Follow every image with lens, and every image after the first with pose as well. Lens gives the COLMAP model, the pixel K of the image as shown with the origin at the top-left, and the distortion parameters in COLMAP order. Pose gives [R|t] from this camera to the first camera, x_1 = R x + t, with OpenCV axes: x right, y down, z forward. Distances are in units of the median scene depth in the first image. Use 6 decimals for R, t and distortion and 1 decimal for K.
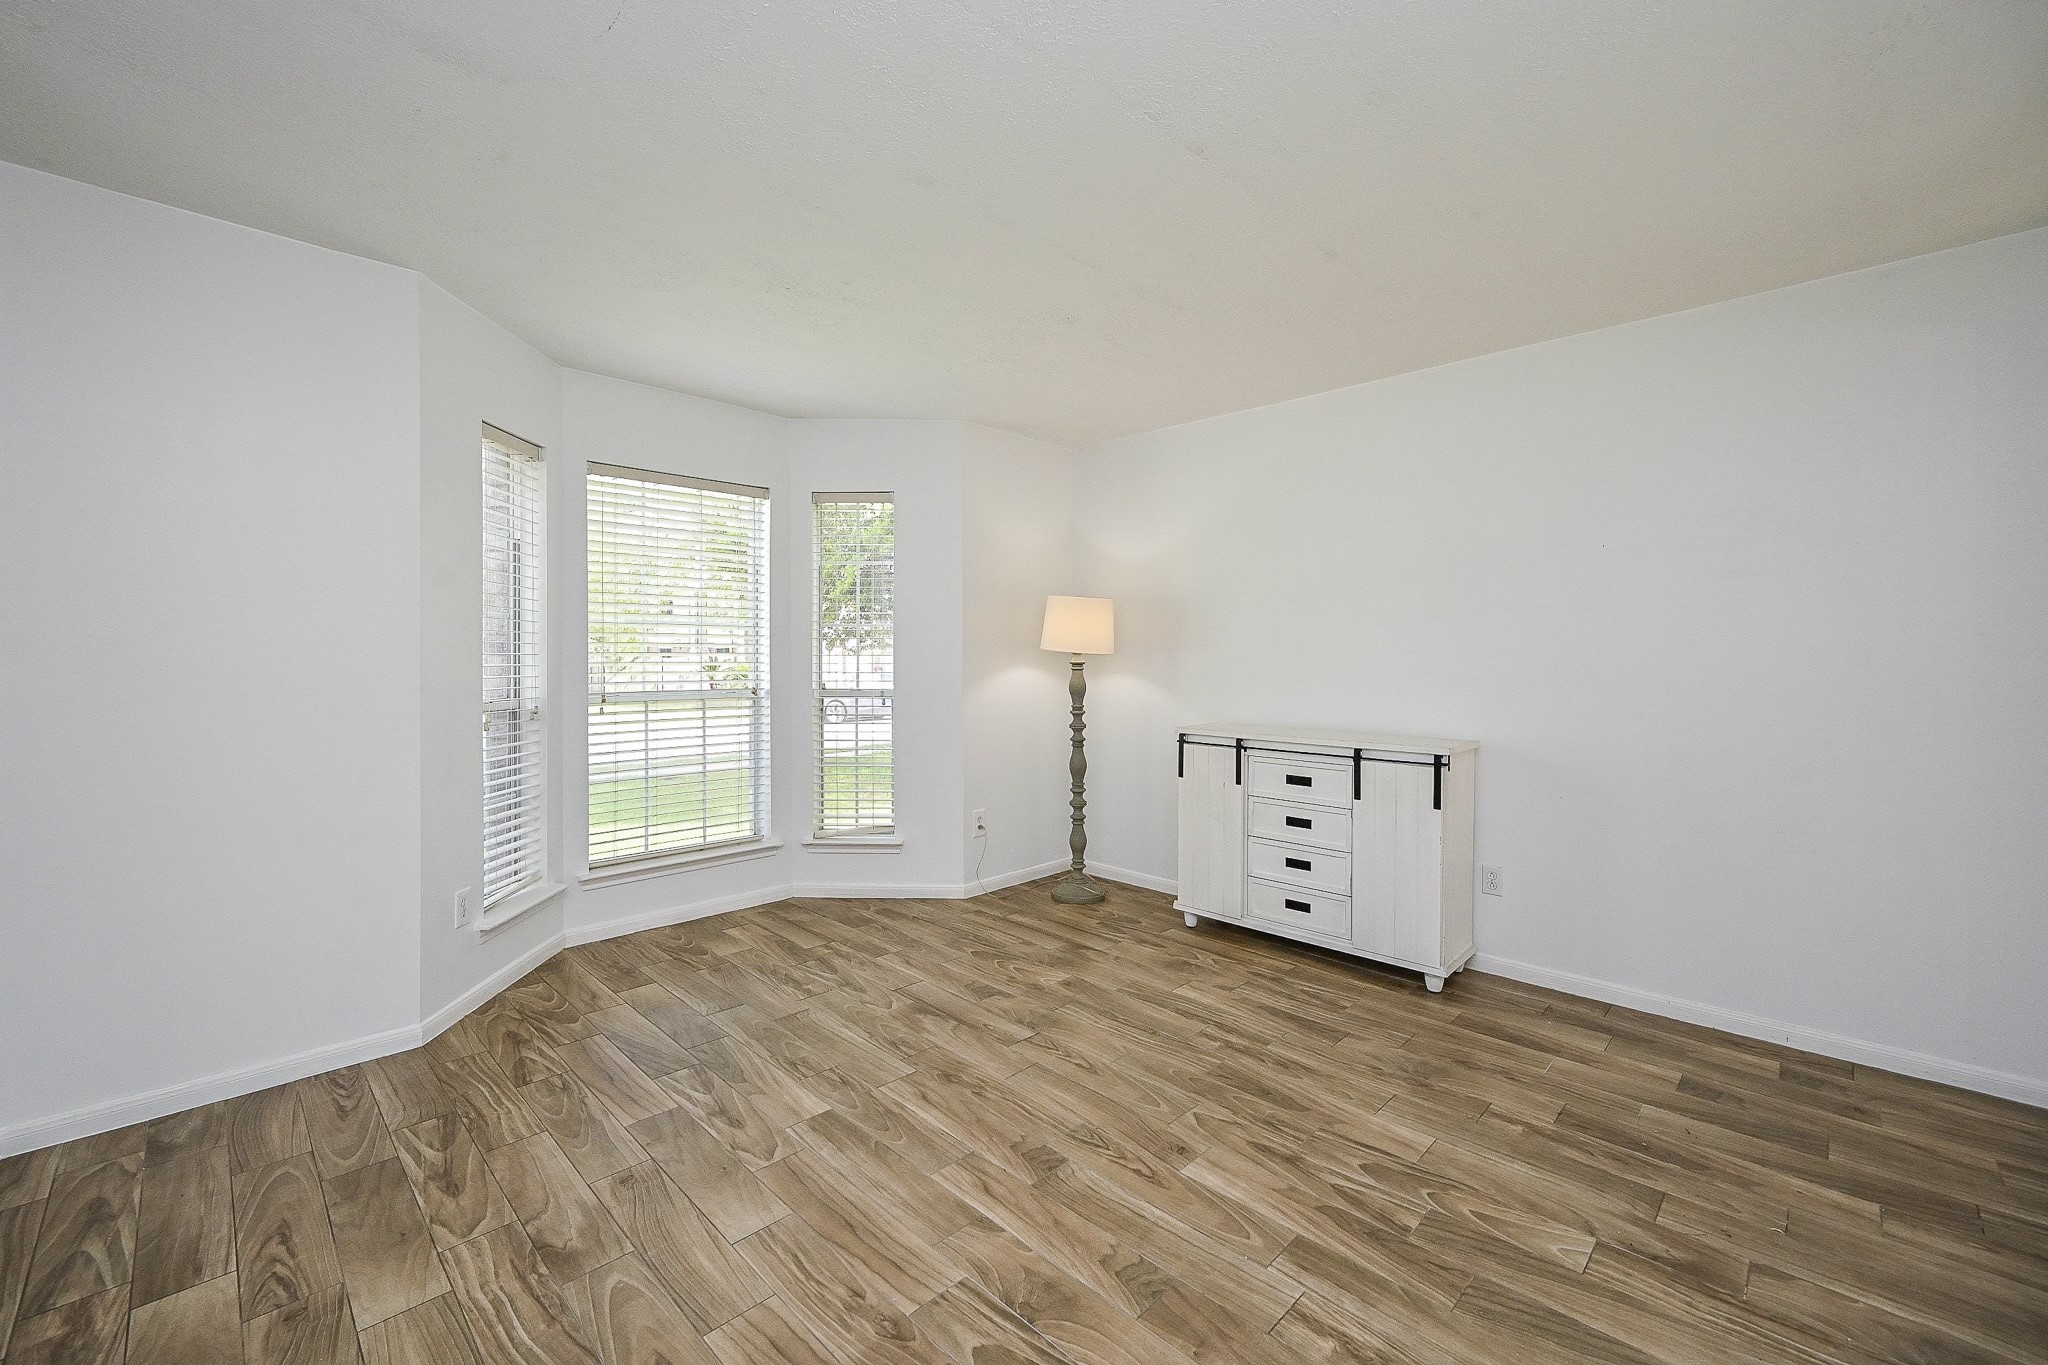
lens RADIAL K [[818.4, 0, 1005.6], [0, 818.4, 681.4], [0, 0, 1]] dist [-0.000712, -0.000105]
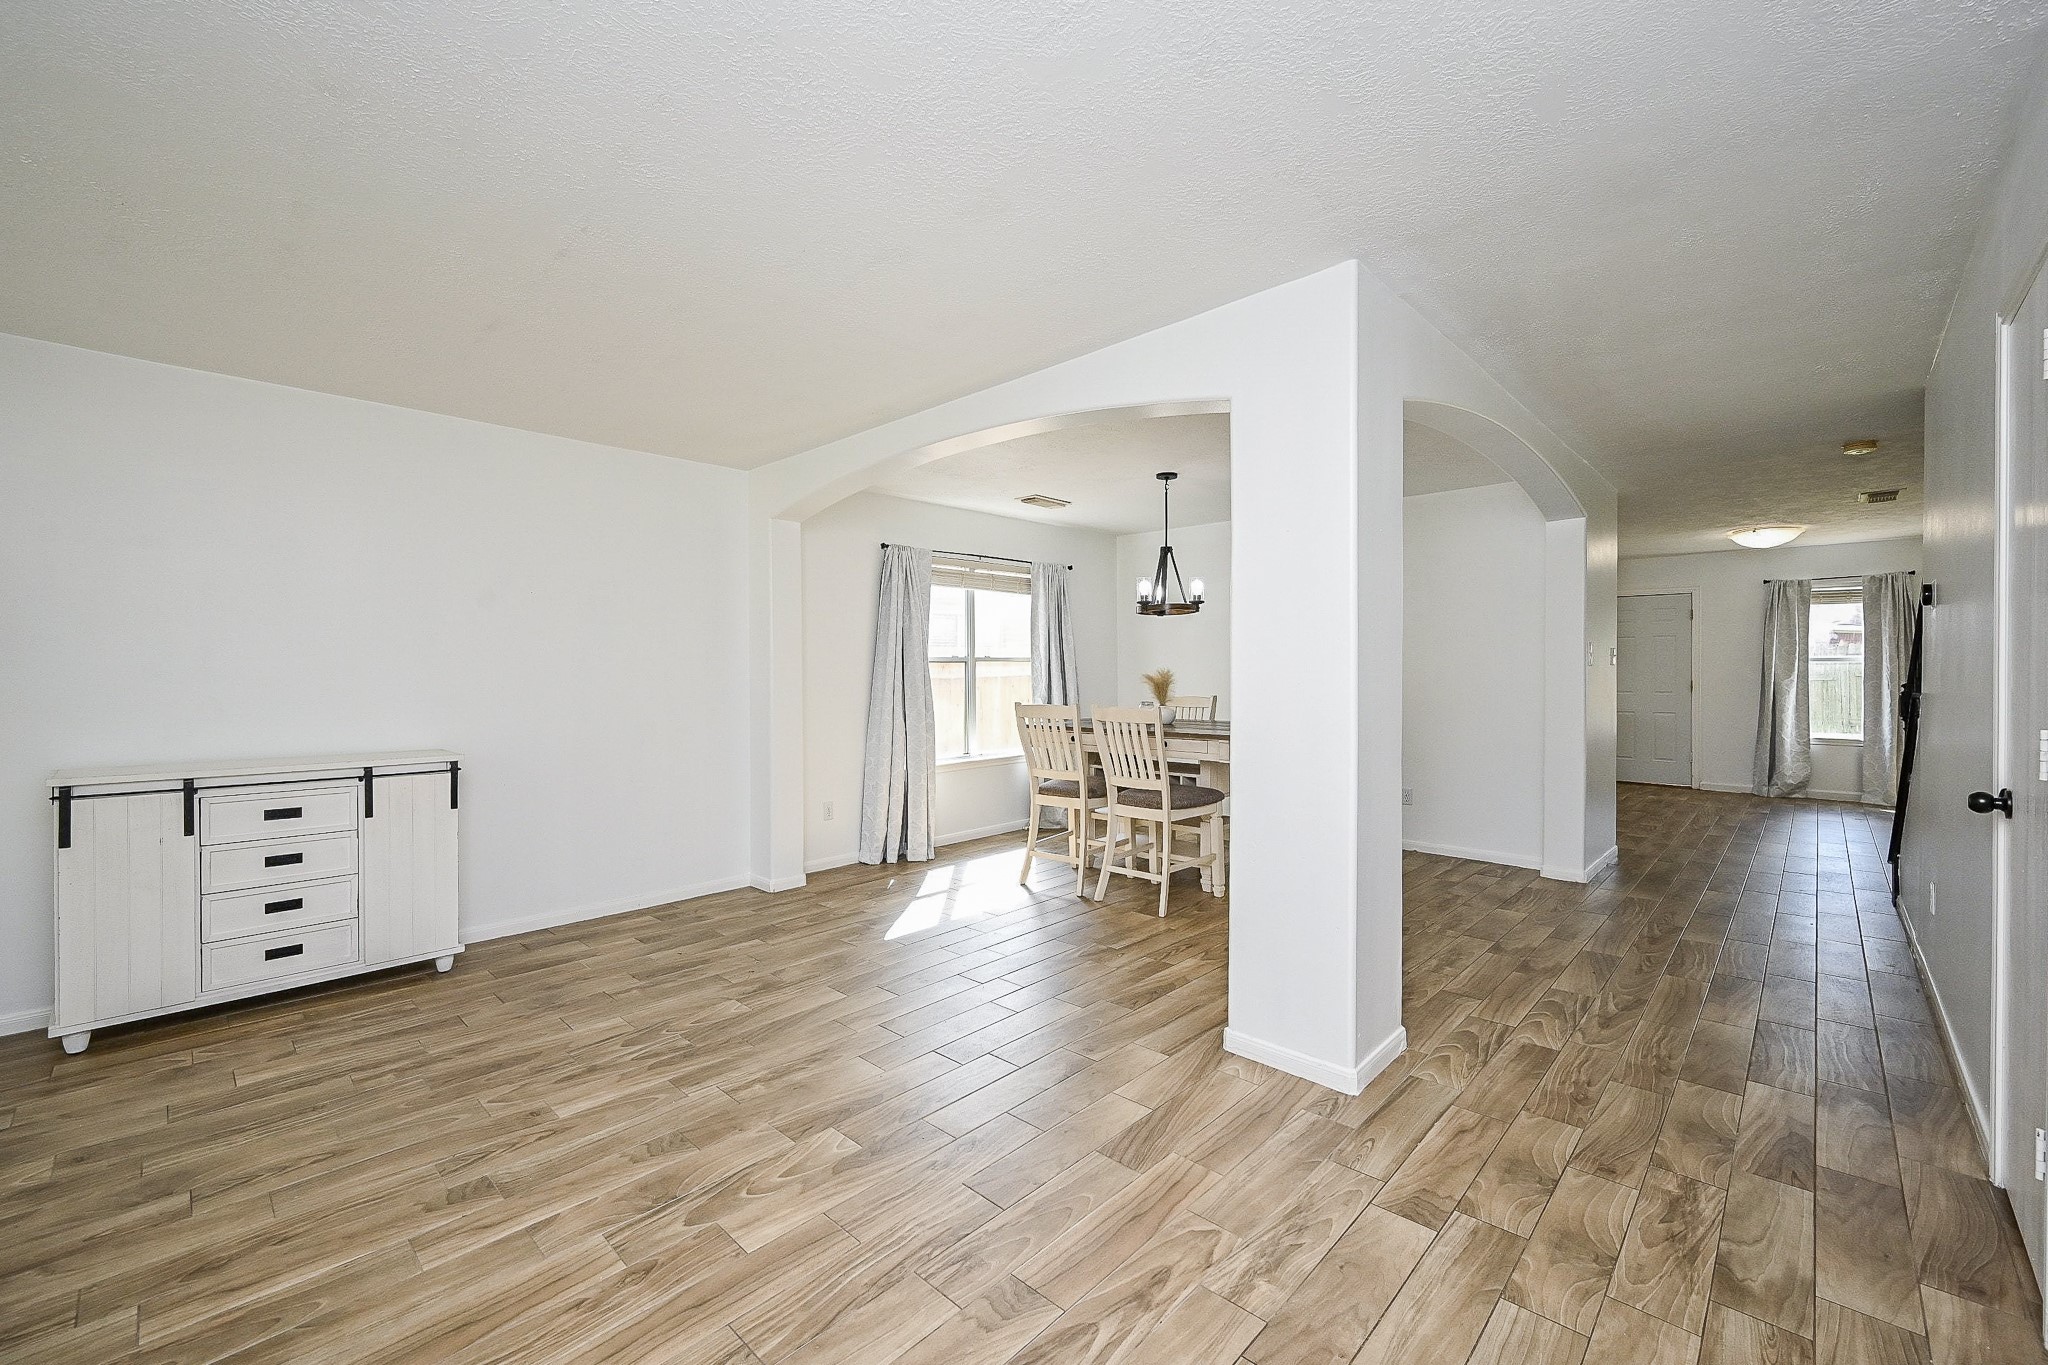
lens RADIAL K [[818.4, 0, 1005.6], [0, 818.4, 681.4], [0, 0, 1]] dist [-0.000712, -0.000105]
pose [[-0.010665, -0.015643, 0.999821, -0.899383], [0.028385, 0.999470, 0.015940, -0.024882], [-0.999540, 0.028550, -0.010215, 0.335786]]
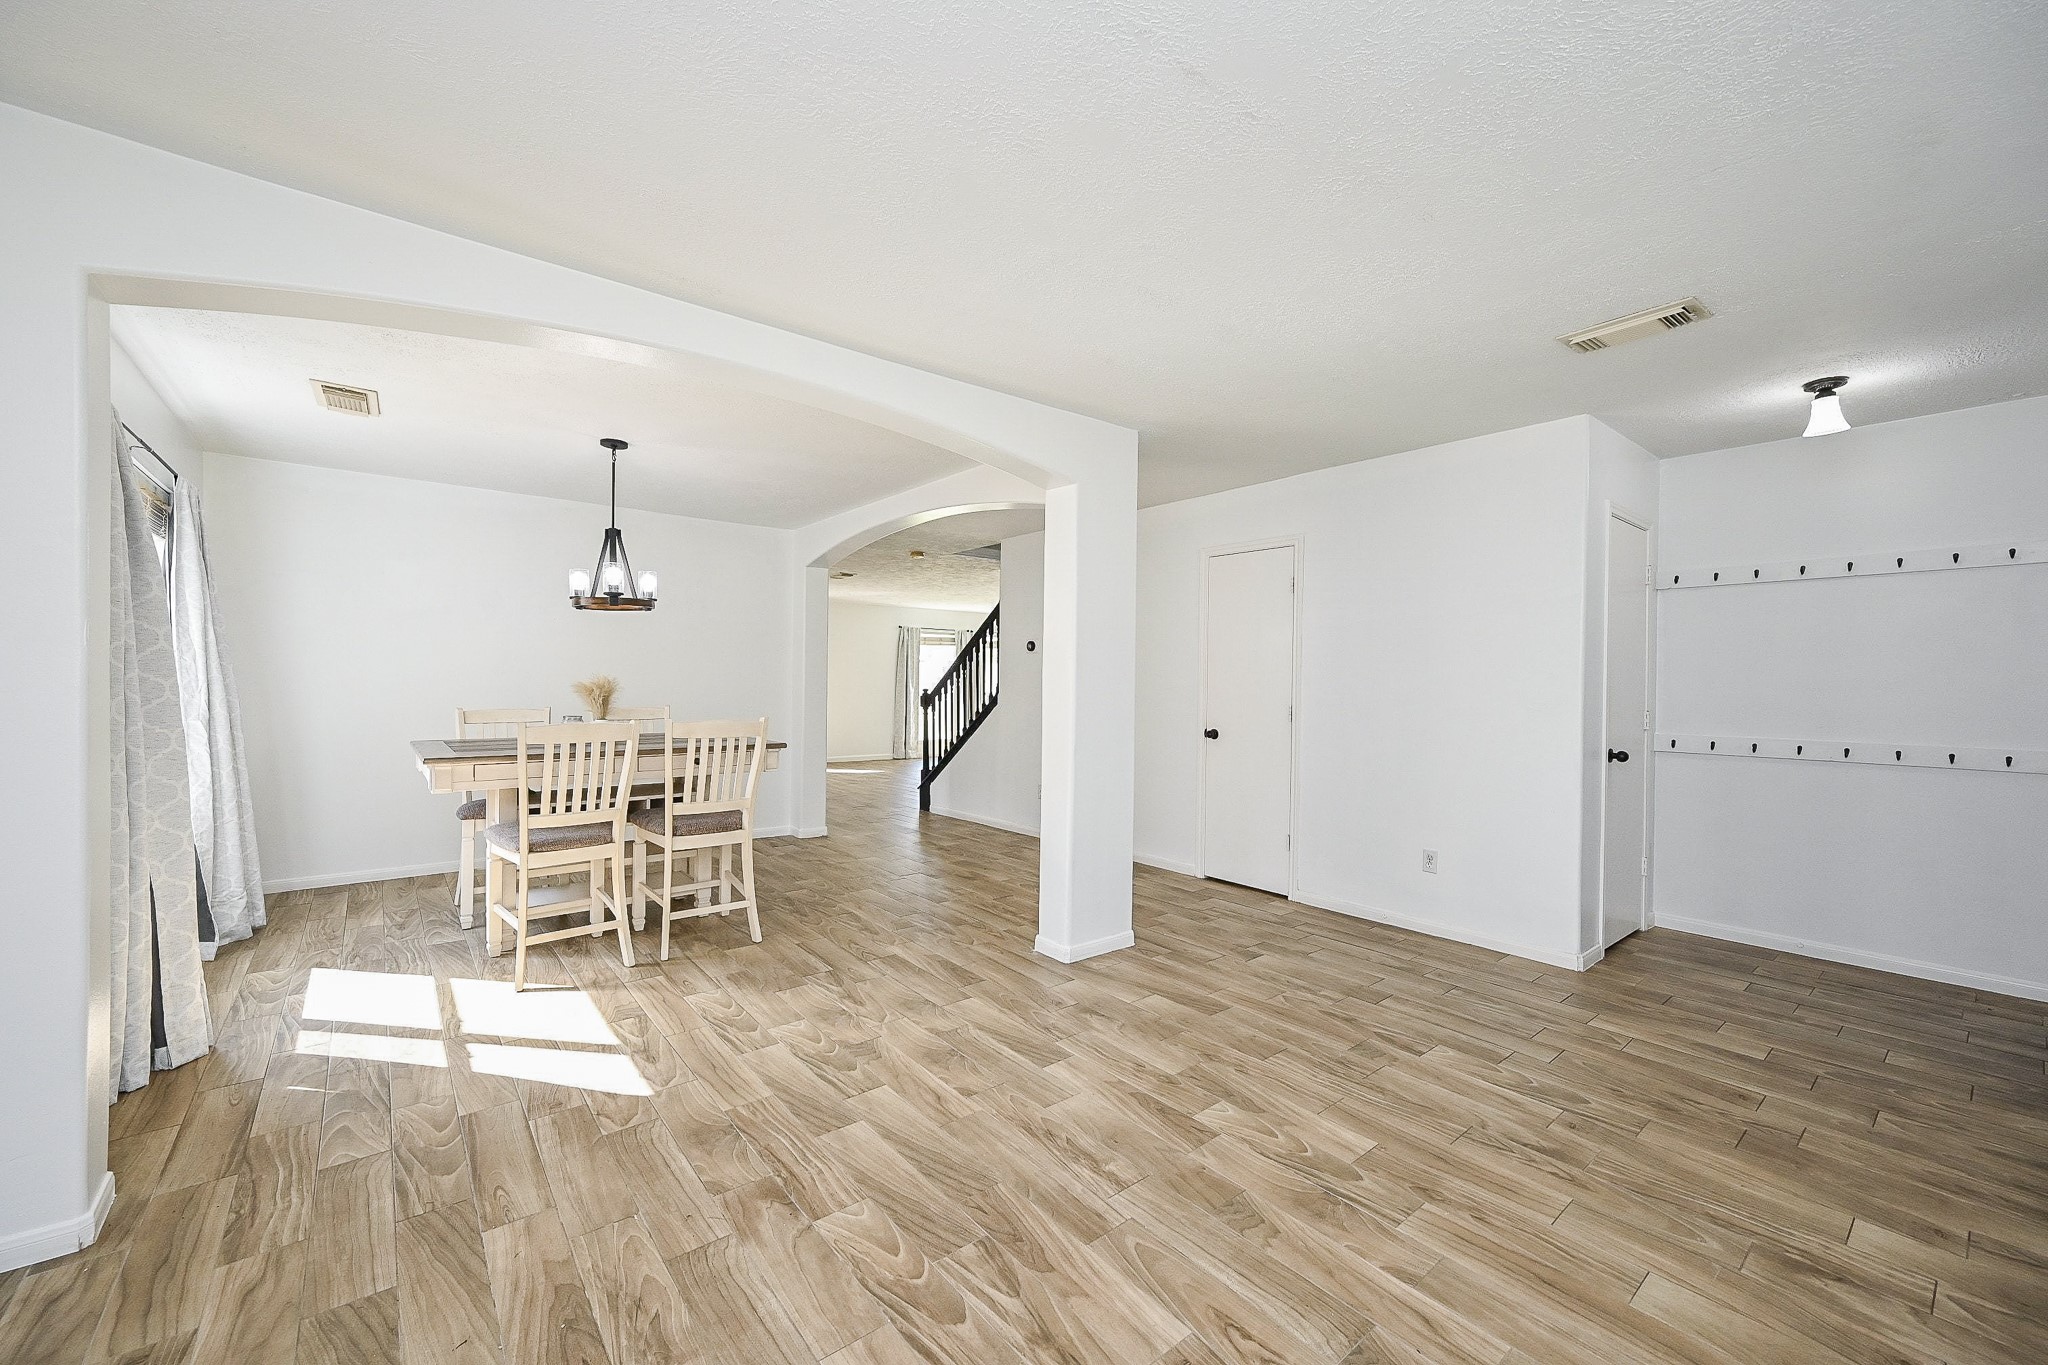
lens RADIAL K [[818.4, 0, 1005.6], [0, 818.4, 681.4], [0, 0, 1]] dist [-0.000712, -0.000105]
pose [[-0.992636, -0.014483, 0.120269, 0.290203], [-0.011120, 0.999529, 0.028590, -0.062369], [-0.120626, 0.027042, -0.992330, 1.703692]]
